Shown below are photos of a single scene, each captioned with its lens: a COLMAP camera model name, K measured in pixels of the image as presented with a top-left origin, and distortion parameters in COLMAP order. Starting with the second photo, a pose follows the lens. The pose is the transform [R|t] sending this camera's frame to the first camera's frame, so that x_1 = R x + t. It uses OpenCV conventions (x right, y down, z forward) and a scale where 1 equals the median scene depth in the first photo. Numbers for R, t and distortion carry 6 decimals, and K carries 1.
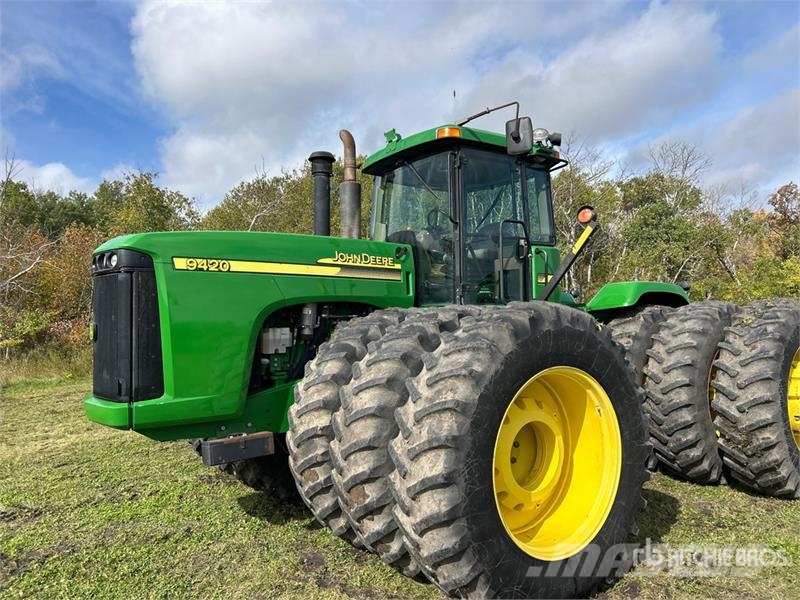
lens RADIAL K [[593.7, 0, 400.0], [0, 593.7, 300.0], [0, 0, 1]] dist [0.048219, -0.125118]
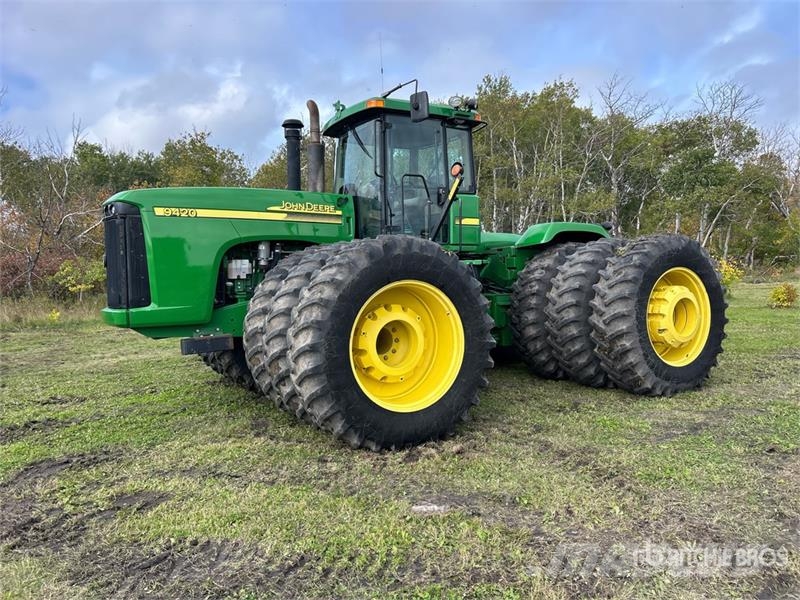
lens RADIAL K [[579.4, 0, 384.5], [0, 579.4, 300.7], [0, 0, 1]] dist [0.048686, -0.056423]
pose [[0.995458, -0.002717, -0.095163, 0.239901], [0.010728, 0.996427, 0.083769, 0.032215], [0.094595, -0.084410, 0.991931, -0.271938]]
